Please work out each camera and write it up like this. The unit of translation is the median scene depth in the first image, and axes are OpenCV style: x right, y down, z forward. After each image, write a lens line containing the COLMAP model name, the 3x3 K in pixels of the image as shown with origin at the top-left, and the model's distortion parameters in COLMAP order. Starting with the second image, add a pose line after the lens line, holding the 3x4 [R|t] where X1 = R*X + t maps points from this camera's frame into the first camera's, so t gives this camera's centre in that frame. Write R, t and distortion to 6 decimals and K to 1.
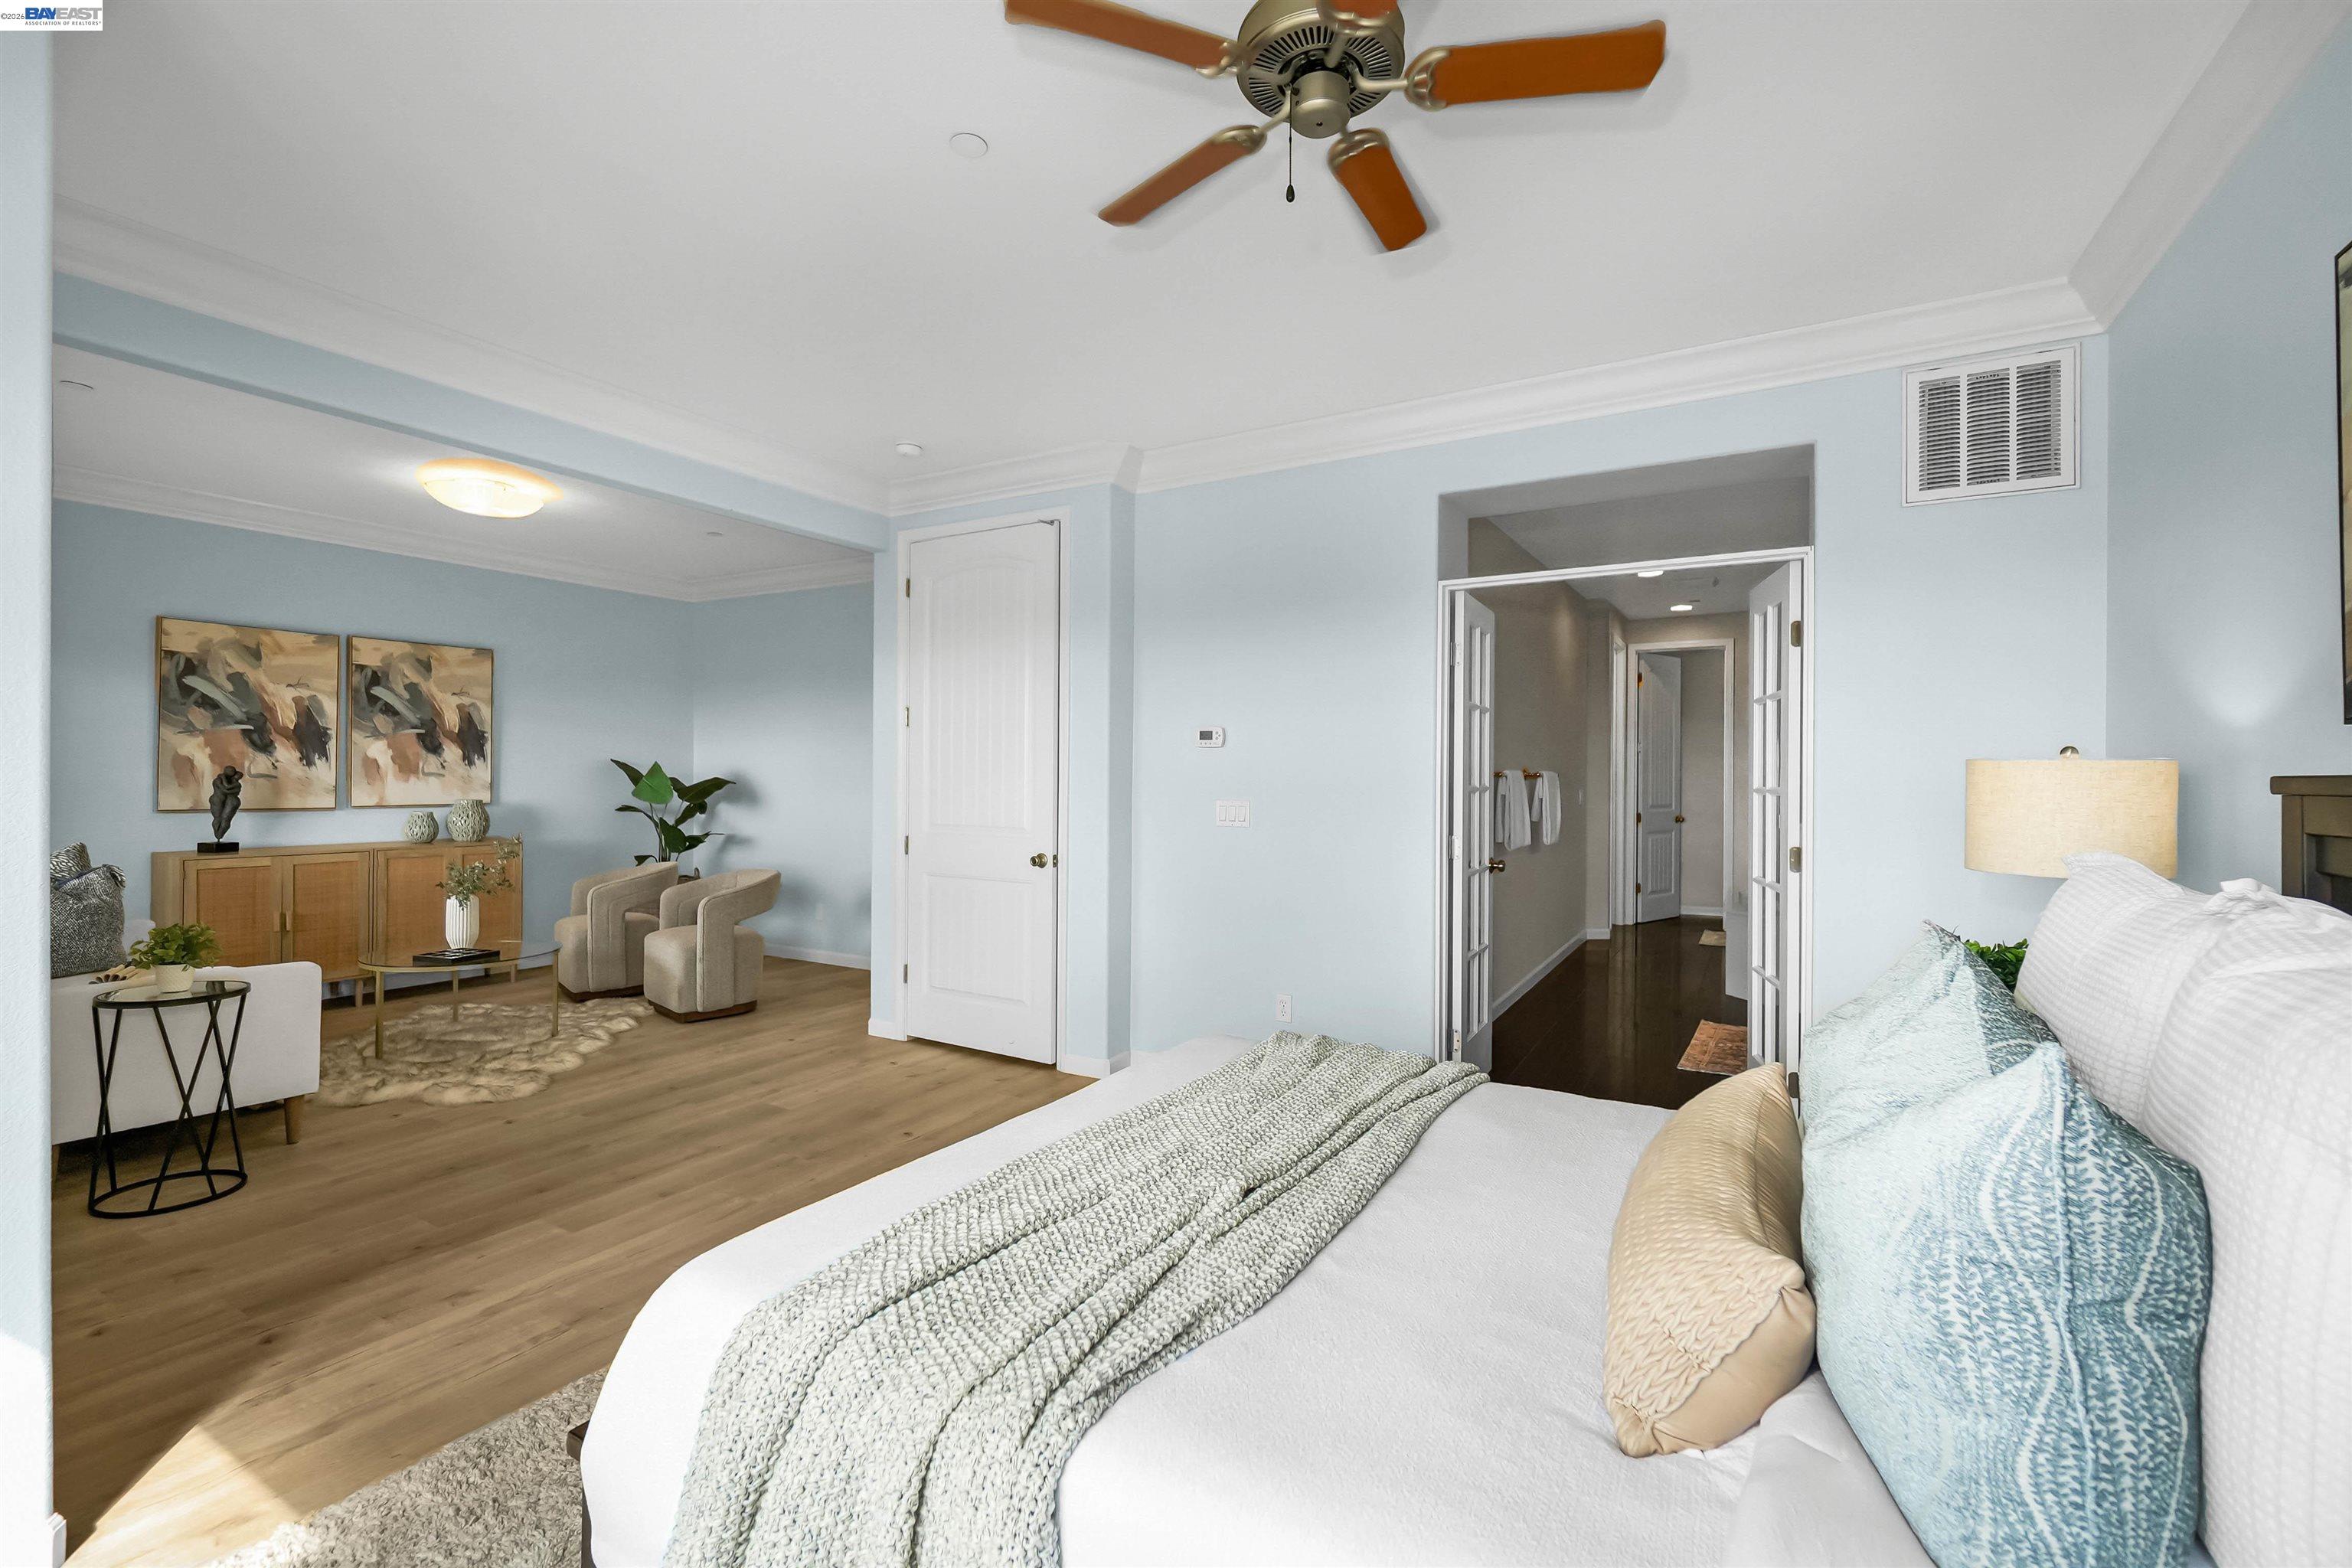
lens RADIAL K [[1017.4, 0, 1196.4], [0, 1017.4, 776.8], [0, 0, 1]] dist [-0.010762, 0.004030]
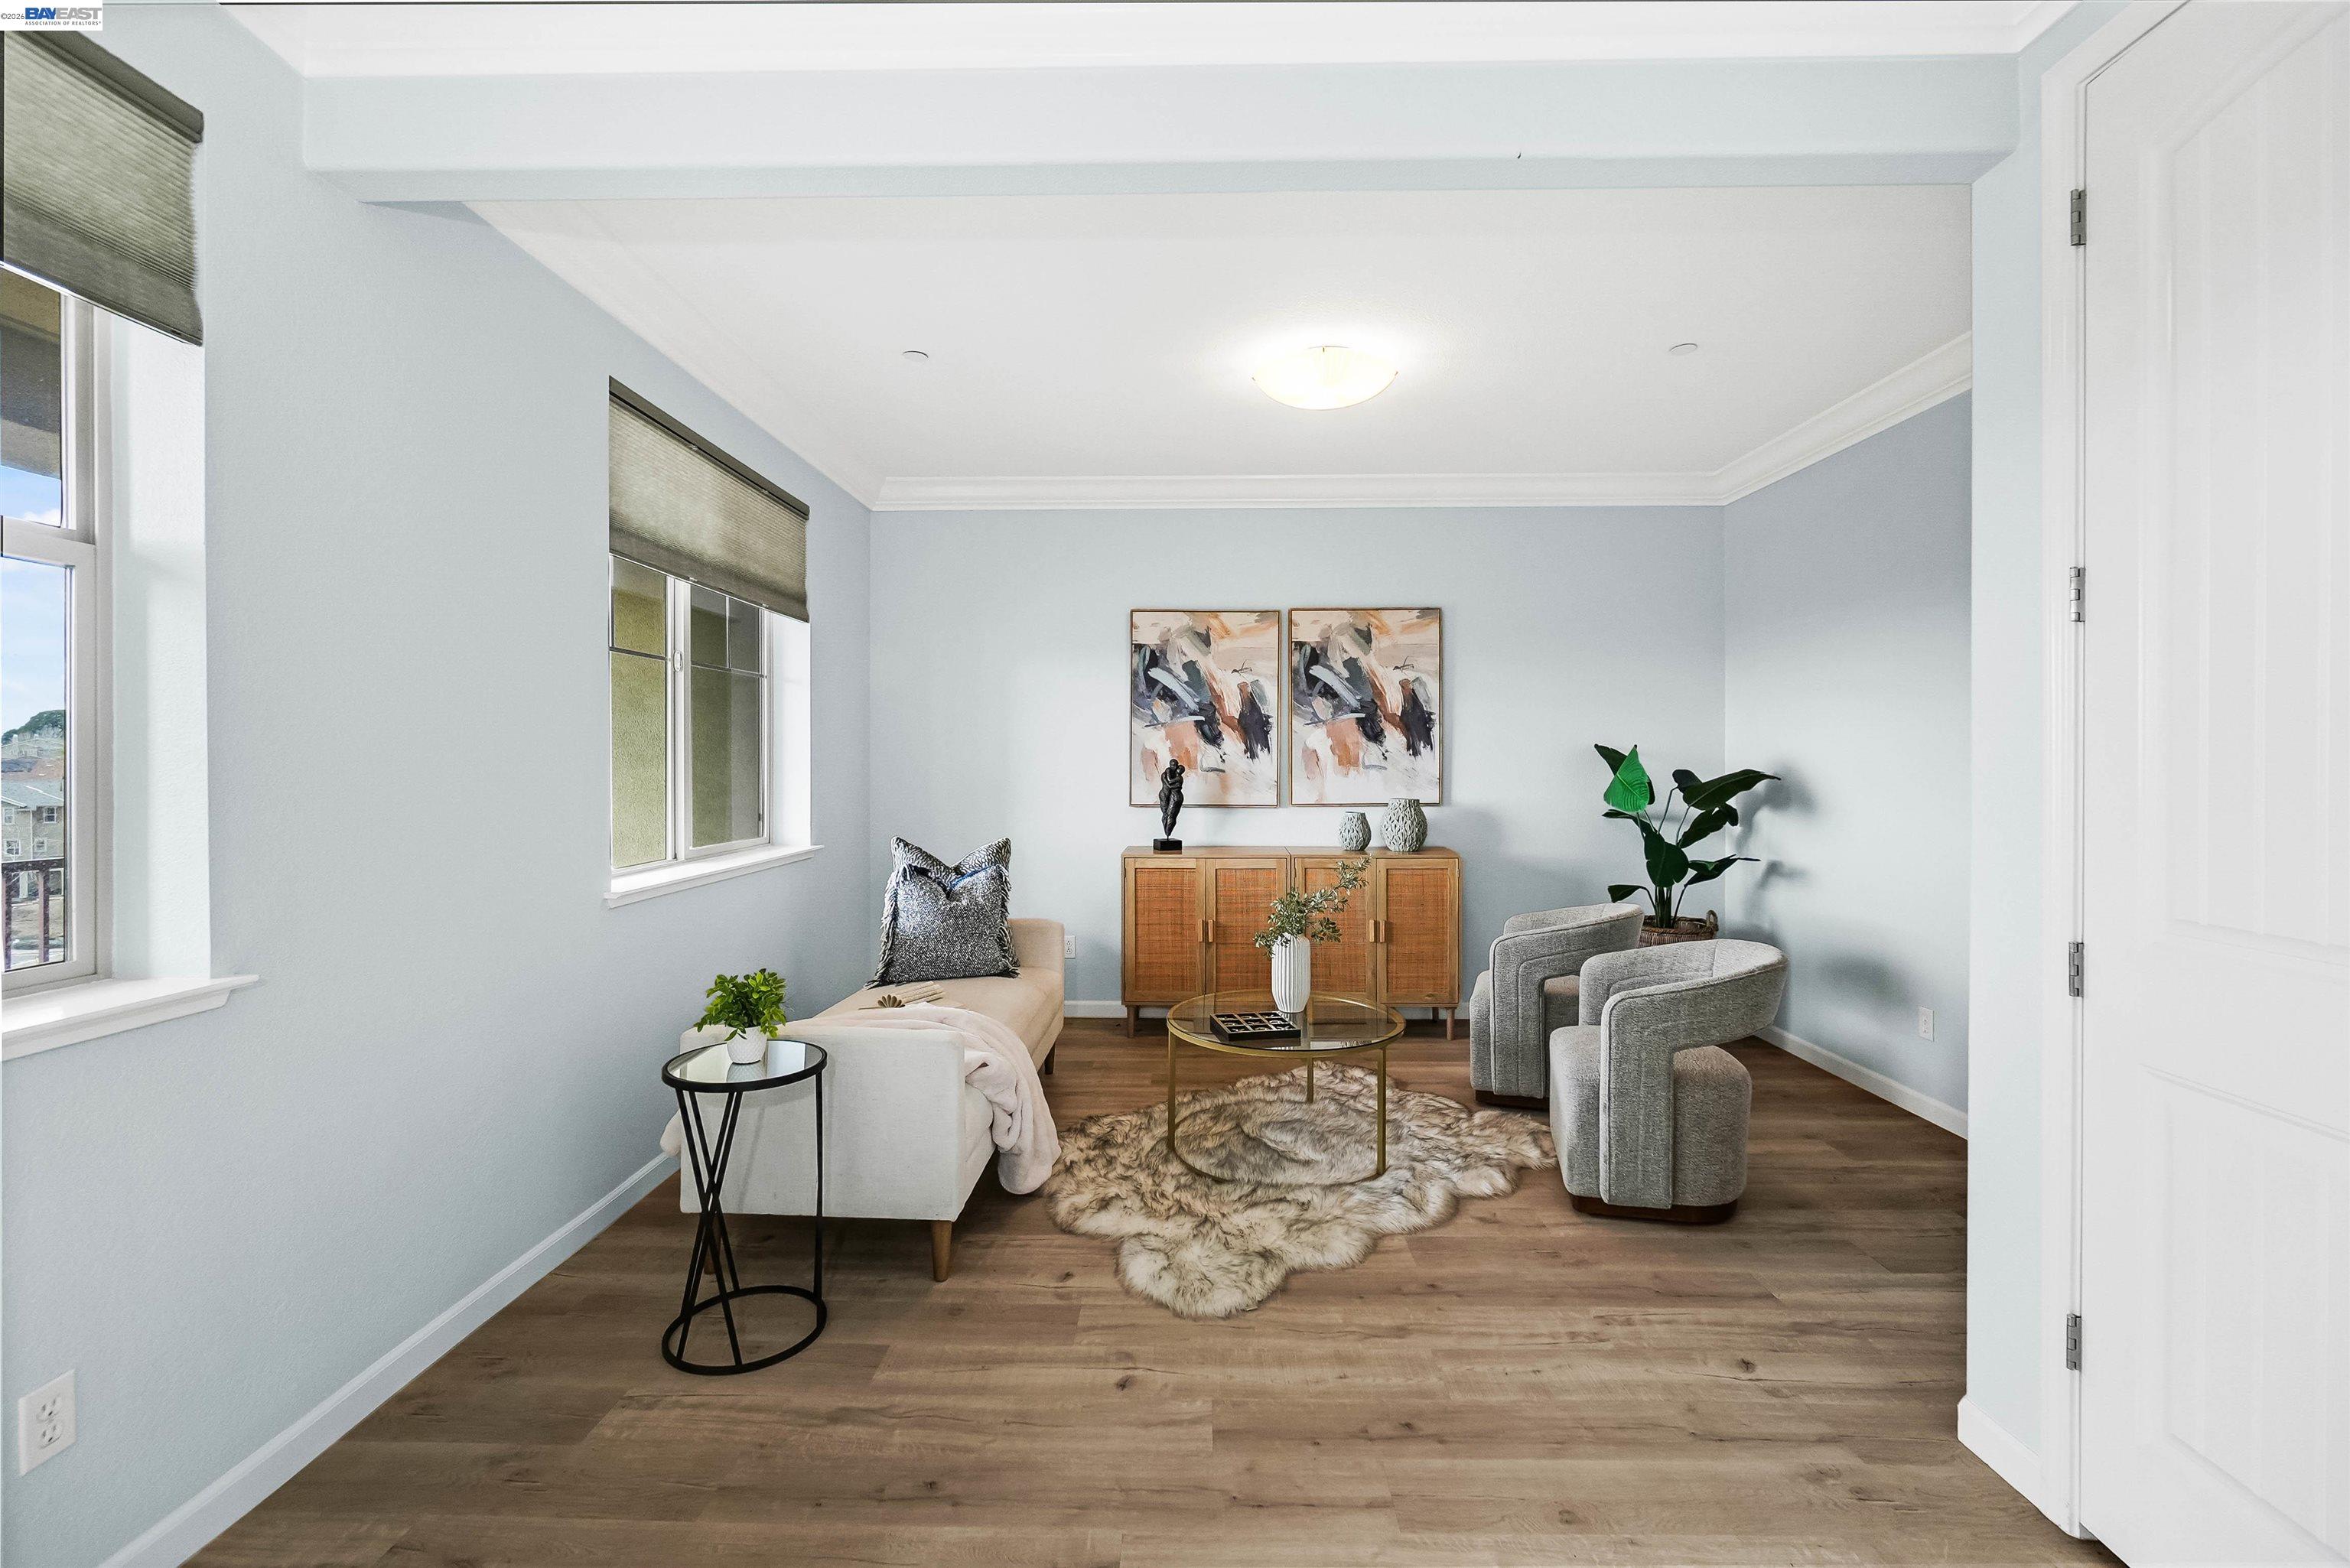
lens RADIAL K [[1009.6, 0, 1164.0], [0, 1009.6, 769.3], [0, 0, 1]] dist [-0.000178, 0.000454]
pose [[0.461959, -0.000796, -0.886901, -0.109541], [0.004297, 0.999990, 0.001341, -0.002536], [0.886891, -0.004430, 0.461958, 0.502054]]
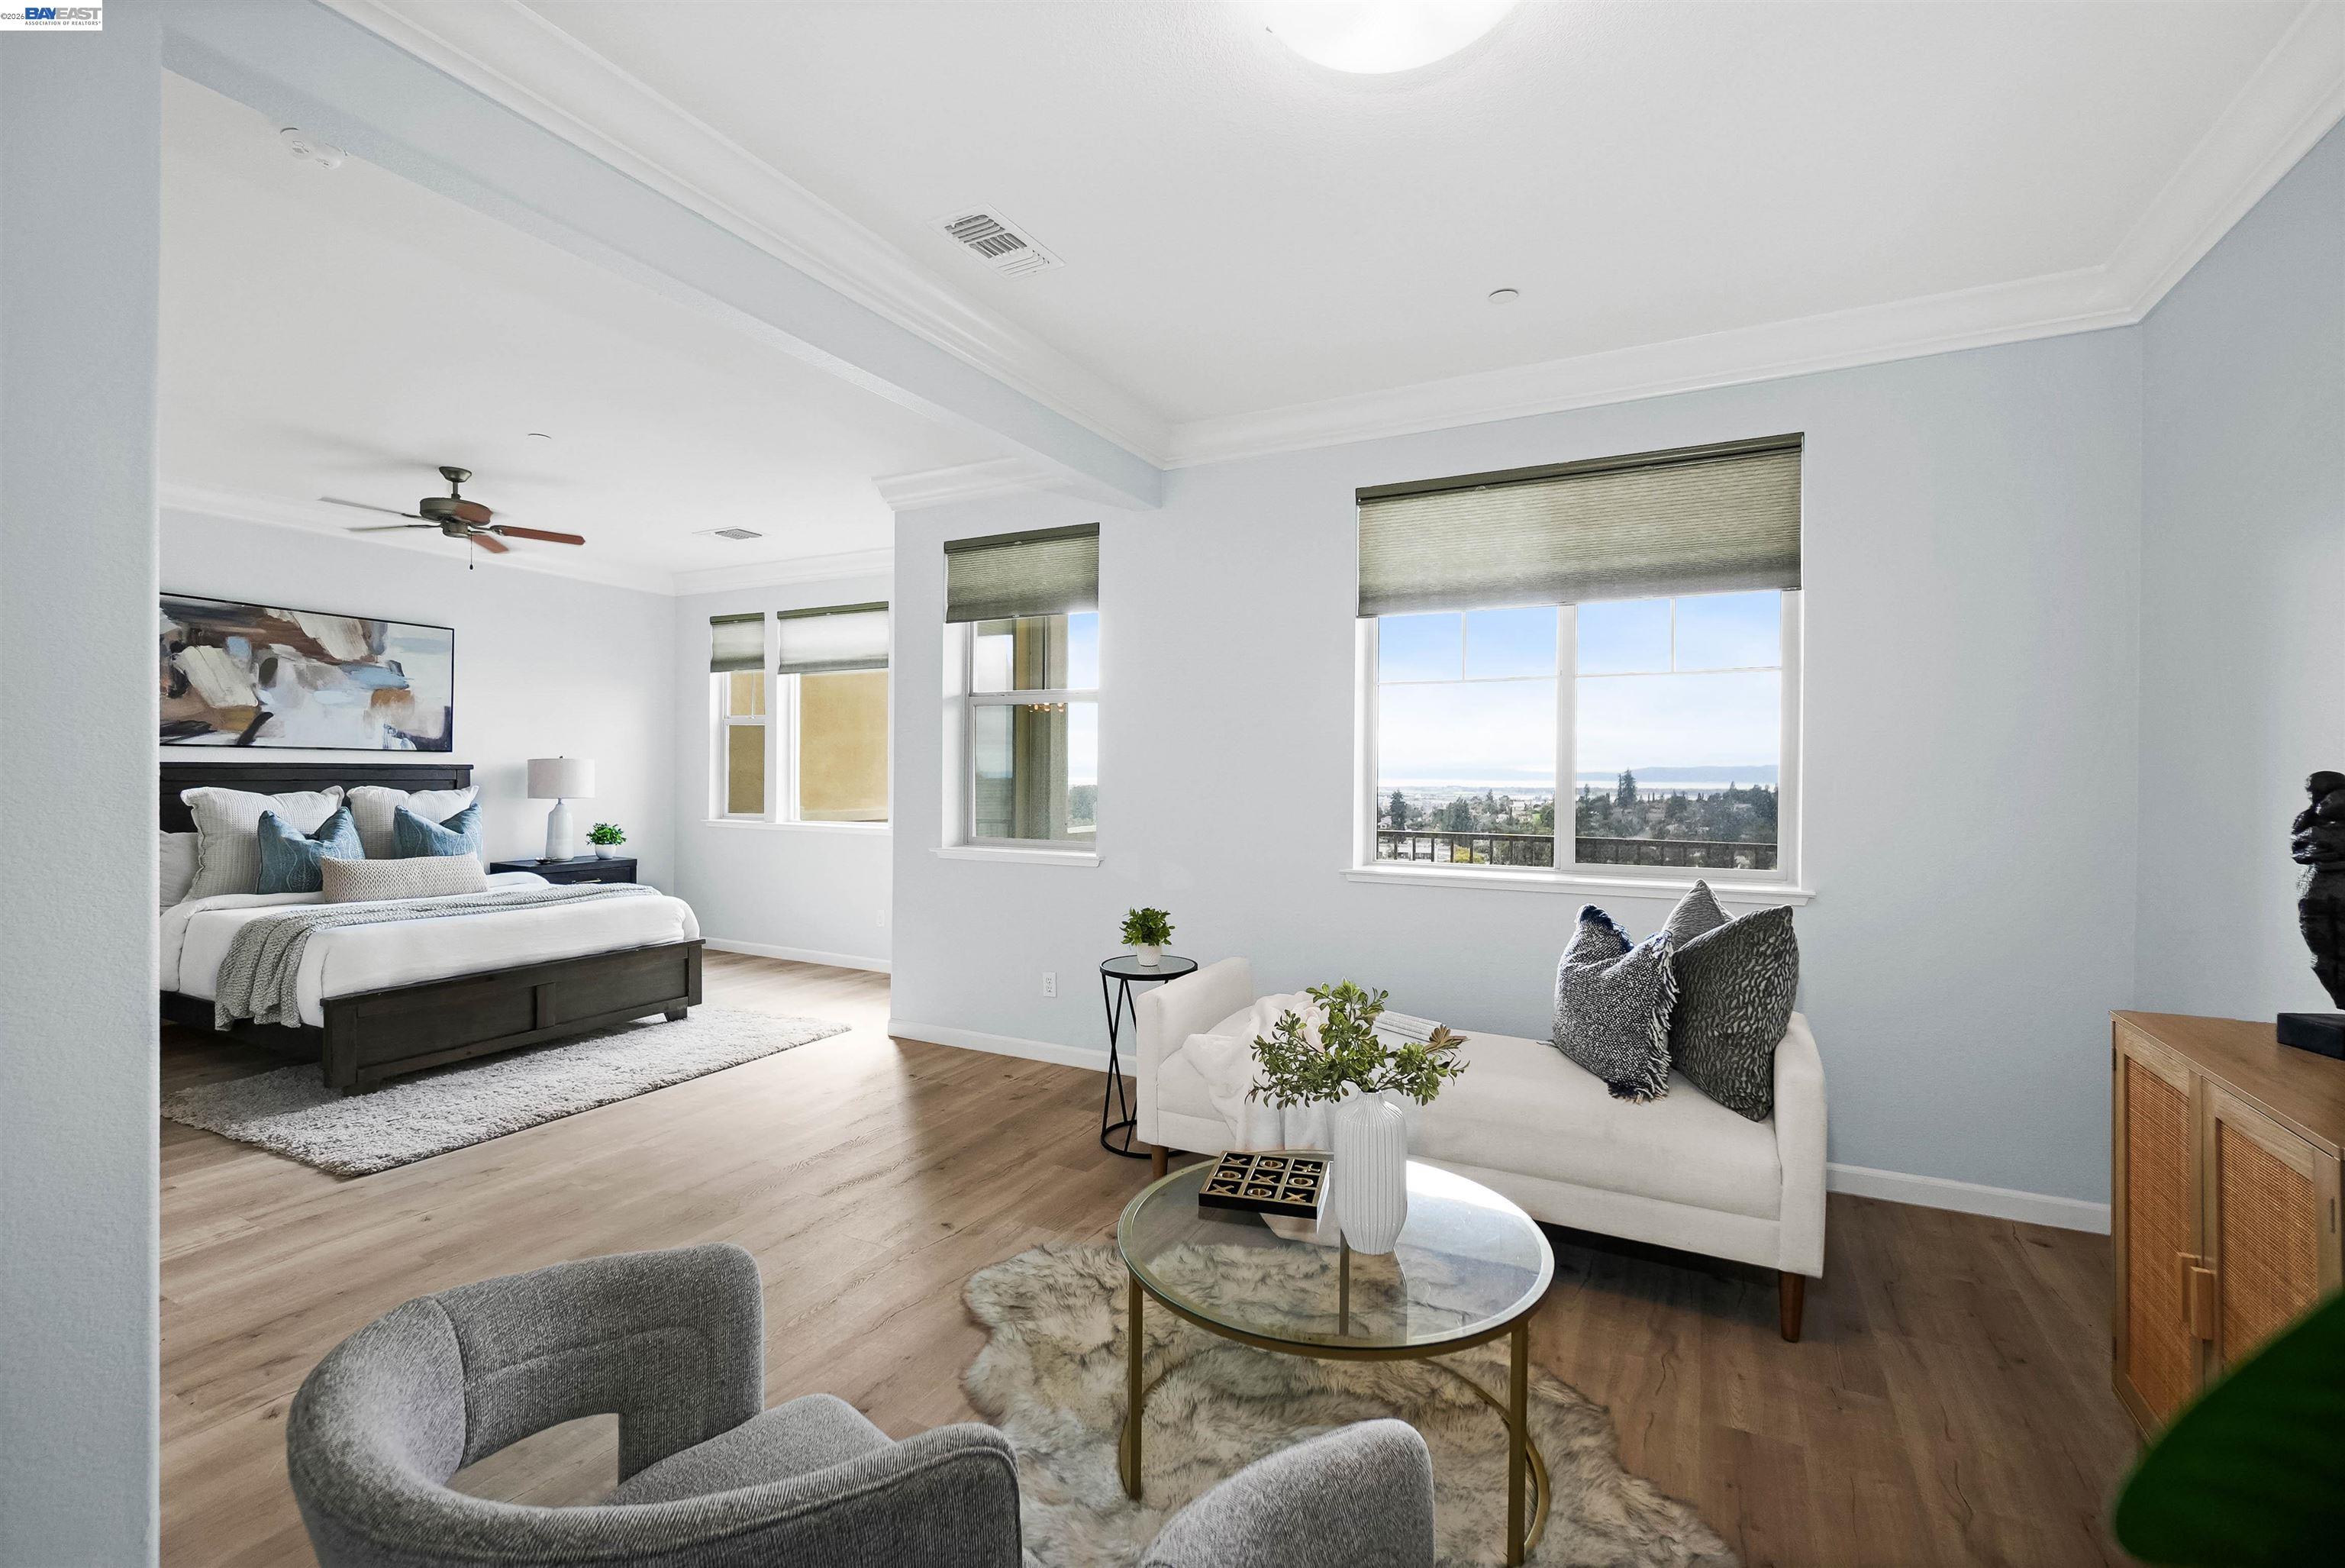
lens RADIAL K [[1007.6, 0, 1177.5], [0, 1007.6, 787.1], [0, 0, 1]] dist [-0.000178, 0.000454]
pose [[-0.999044, -0.018526, -0.039593, -0.537033], [-0.018902, 0.999780, 0.009139, -0.001328], [0.039415, 0.009879, -0.999174, 1.164191]]
